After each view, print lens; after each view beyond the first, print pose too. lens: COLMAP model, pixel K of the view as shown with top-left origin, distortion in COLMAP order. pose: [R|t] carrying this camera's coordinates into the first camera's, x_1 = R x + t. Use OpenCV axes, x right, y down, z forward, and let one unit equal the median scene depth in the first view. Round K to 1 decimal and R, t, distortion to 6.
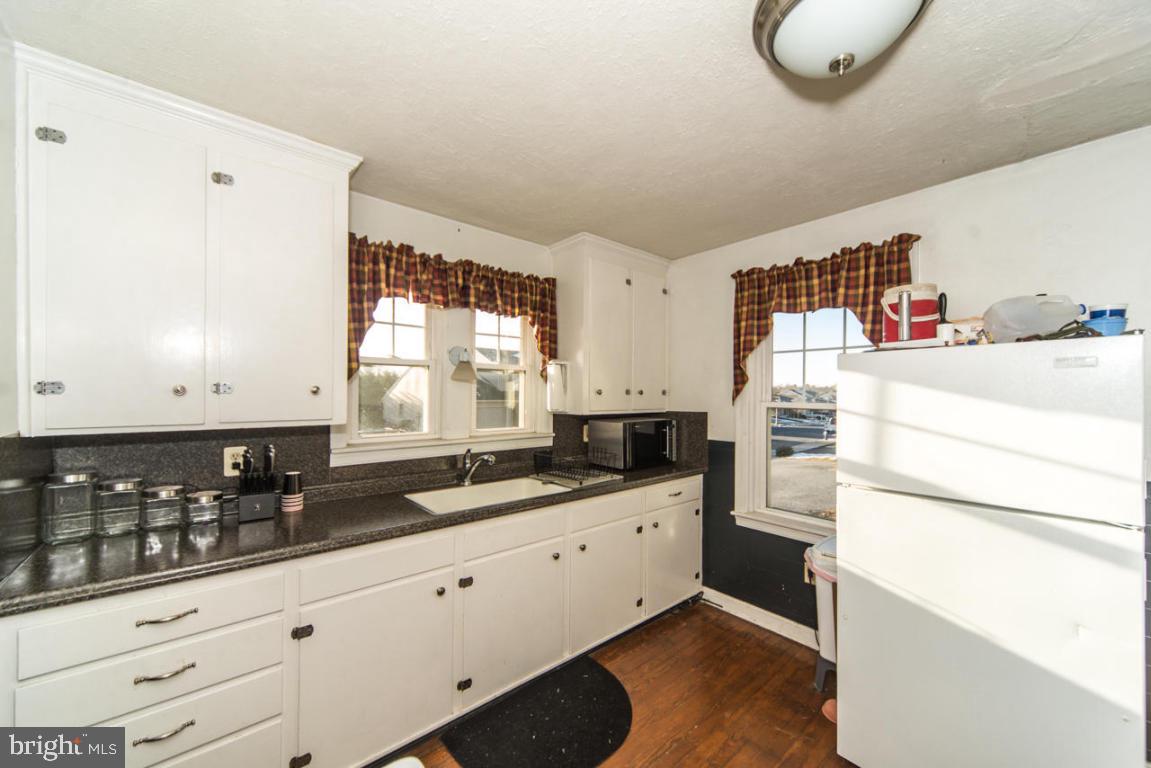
lens RADIAL K [[426.6, 0, 577.4], [0, 426.6, 392.7], [0, 0, 1]] dist [0.001566, -0.000061]
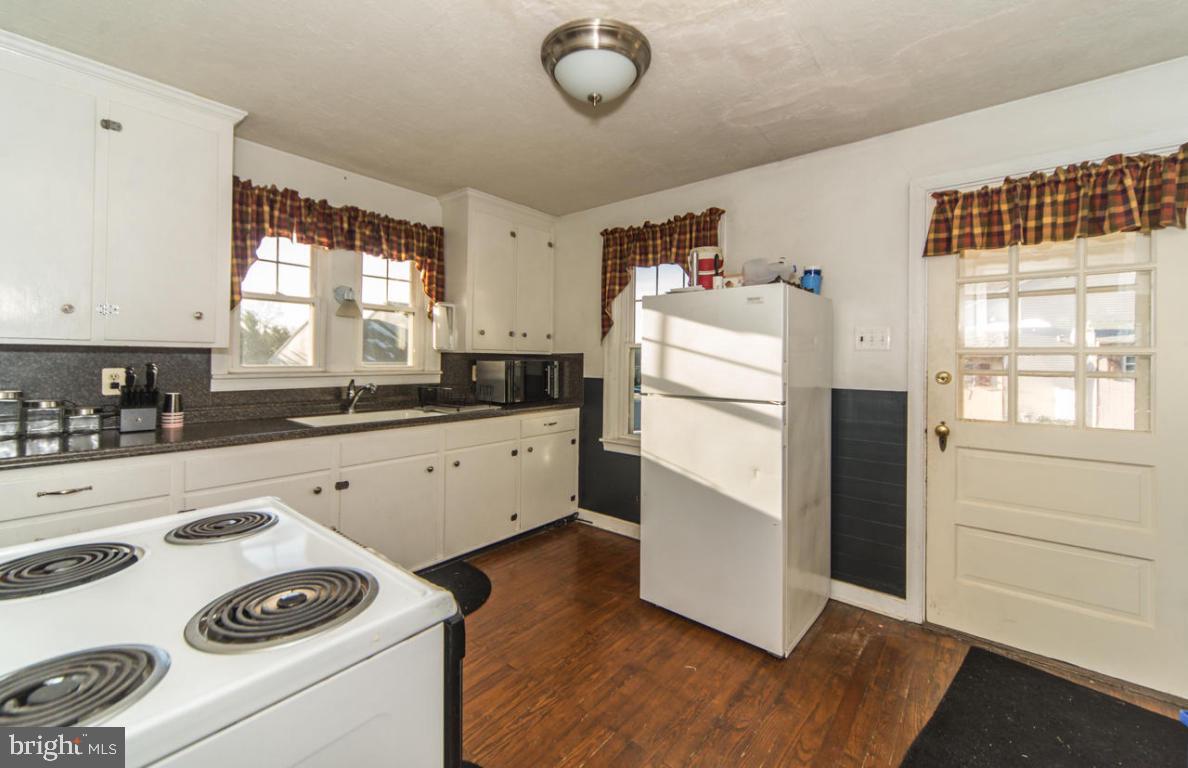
lens RADIAL K [[470.2, 0, 591.4], [0, 470.2, 354.3], [0, 0, 1]] dist [-0.001766, -0.000169]
pose [[0.985398, 0.008212, 0.170068, 0.140583], [-0.007678, 0.999963, -0.003801, 0.065730], [-0.170093, 0.002440, 0.985425, -0.282546]]
